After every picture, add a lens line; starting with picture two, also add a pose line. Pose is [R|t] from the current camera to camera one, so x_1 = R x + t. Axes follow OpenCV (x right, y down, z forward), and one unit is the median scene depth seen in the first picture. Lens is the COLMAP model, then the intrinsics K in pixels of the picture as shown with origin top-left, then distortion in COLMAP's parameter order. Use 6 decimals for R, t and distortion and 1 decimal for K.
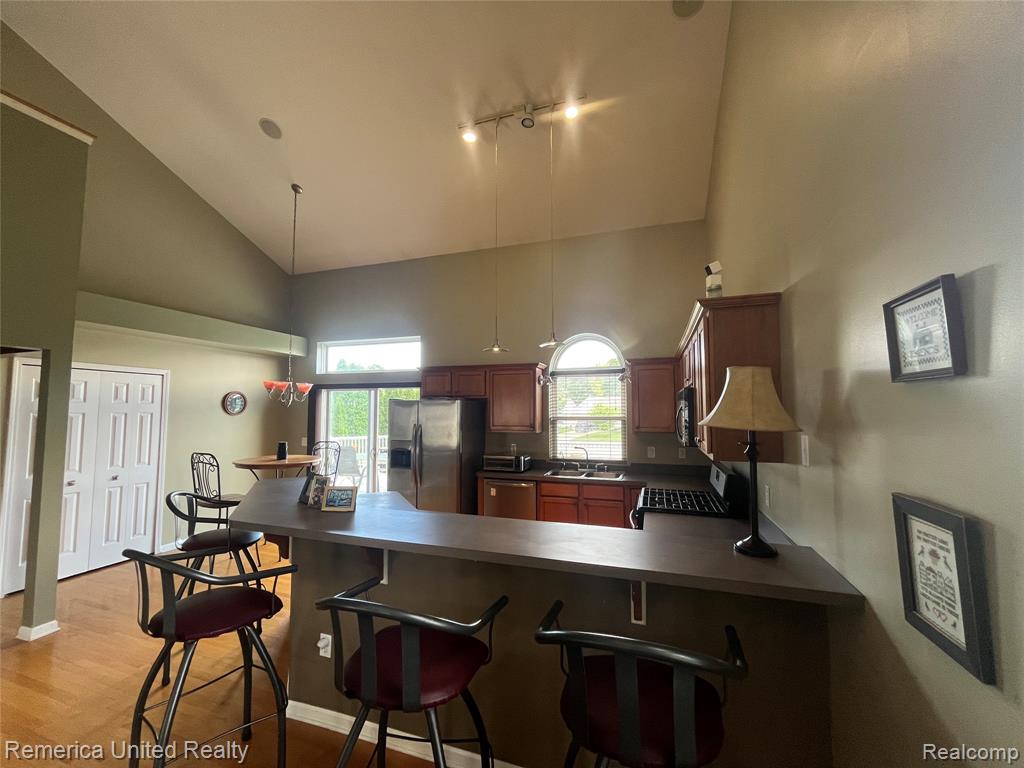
lens RADIAL K [[417.5, 0, 508.0], [0, 417.5, 385.1], [0, 0, 1]] dist [-0.003481, 0.000426]
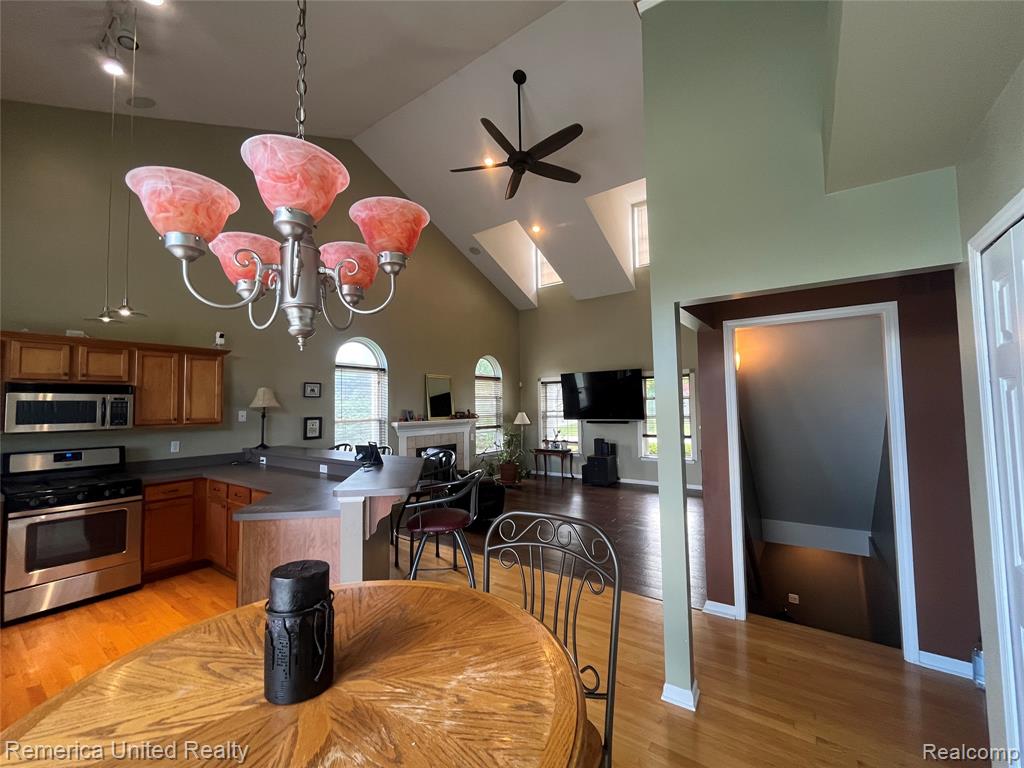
lens RADIAL K [[417.5, 0, 508.0], [0, 417.5, 385.1], [0, 0, 1]] dist [-0.003481, 0.000426]
pose [[-0.959698, 0.029205, 0.279513, -0.722778], [-0.001999, 0.993851, -0.110705, 0.098895], [-0.281028, -0.106802, -0.953738, 1.248163]]
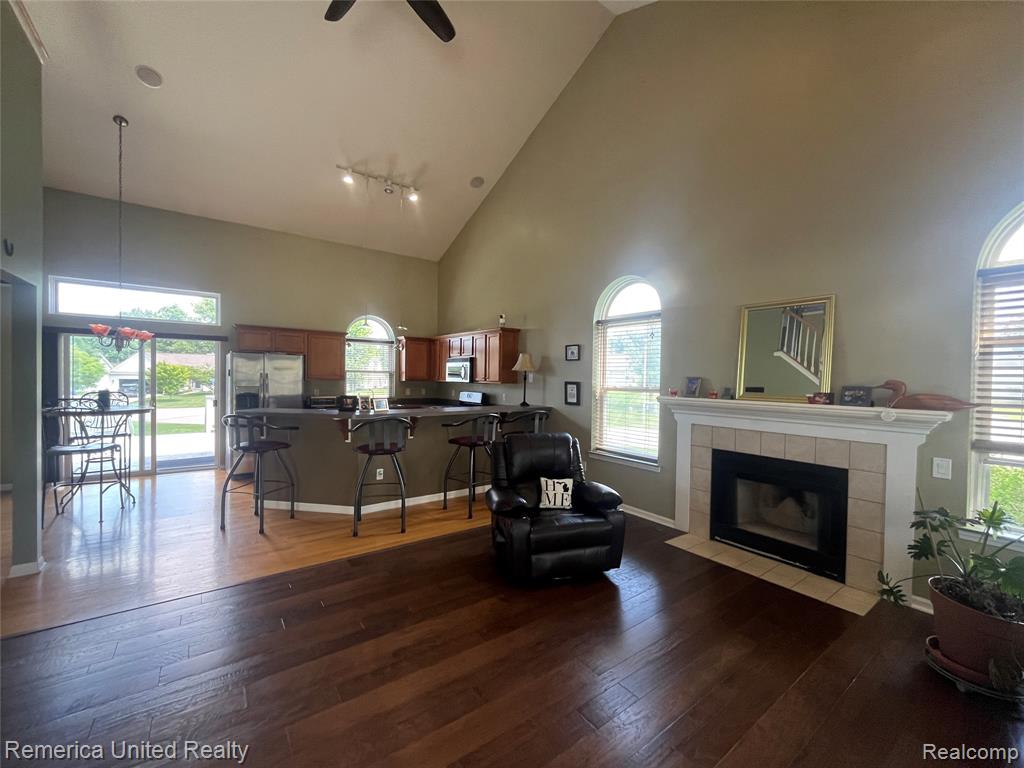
lens RADIAL K [[417.5, 0, 508.0], [0, 417.5, 385.1], [0, 0, 1]] dist [-0.003481, 0.000426]
pose [[0.571285, -0.007730, 0.820716, -0.877748], [-0.065553, 0.996331, 0.055014, 0.013258], [-0.818130, -0.085229, 0.568682, -0.329694]]
